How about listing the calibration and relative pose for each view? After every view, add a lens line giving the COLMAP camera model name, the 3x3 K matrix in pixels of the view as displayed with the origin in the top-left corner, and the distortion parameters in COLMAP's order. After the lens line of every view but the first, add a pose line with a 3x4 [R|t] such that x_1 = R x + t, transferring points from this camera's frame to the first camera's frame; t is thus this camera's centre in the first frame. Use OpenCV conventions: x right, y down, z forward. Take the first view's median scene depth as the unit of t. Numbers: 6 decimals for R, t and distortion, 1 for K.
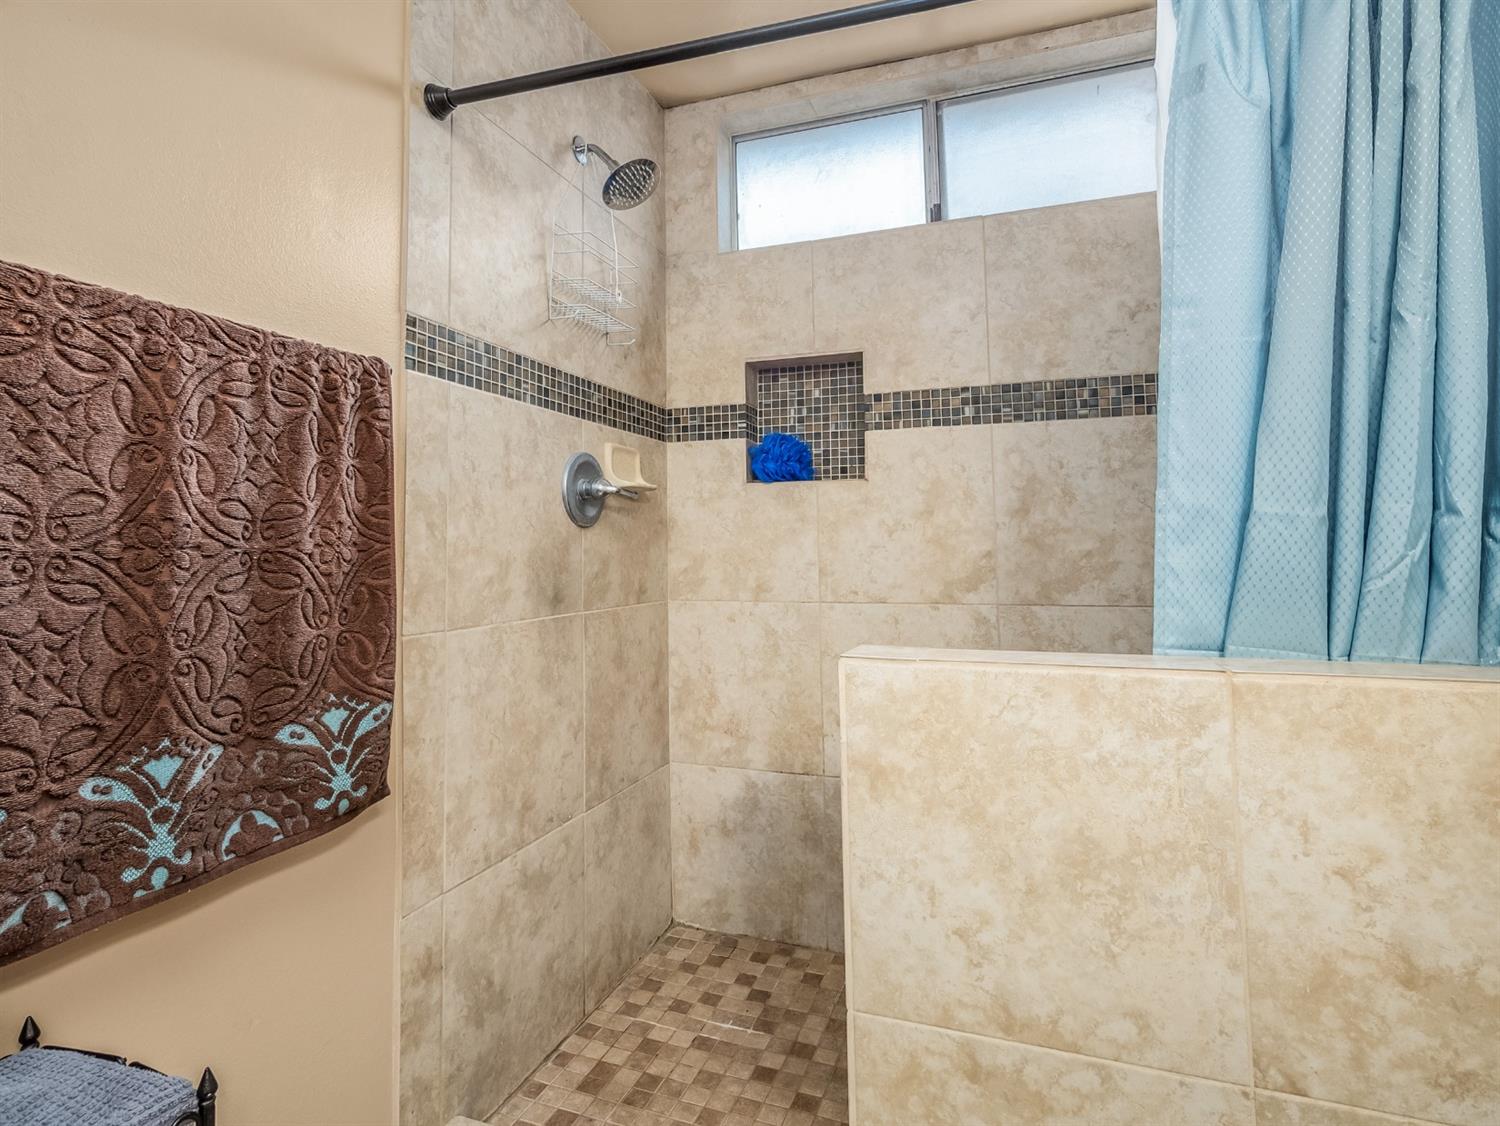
lens RADIAL K [[801.1, 0, 748.1], [0, 801.1, 482.9], [0, 0, 1]] dist [0.001913, 0.000088]
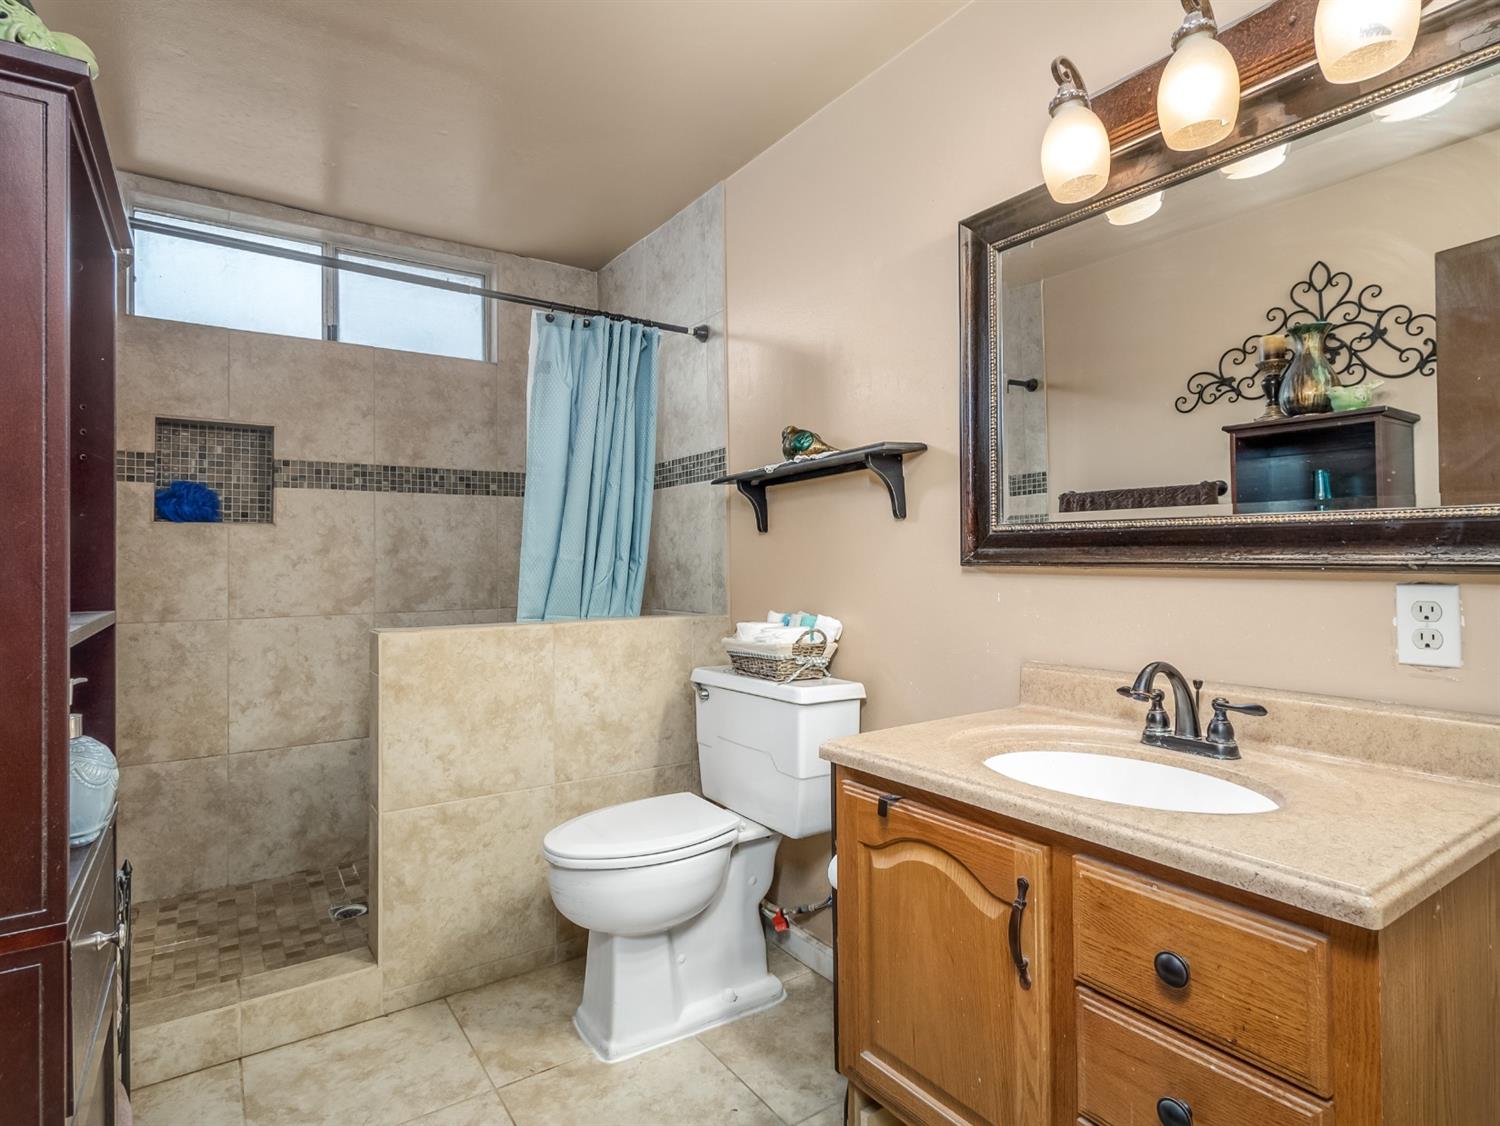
lens RADIAL K [[798.9, 0, 756.7], [0, 798.9, 571.5], [0, 0, 1]] dist [0.000460, 0.001242]
pose [[0.579443, -0.002295, 0.815009, -0.490891], [-0.057450, 0.997394, 0.043654, -0.031572], [-0.812985, -0.072117, 0.577801, -0.433098]]
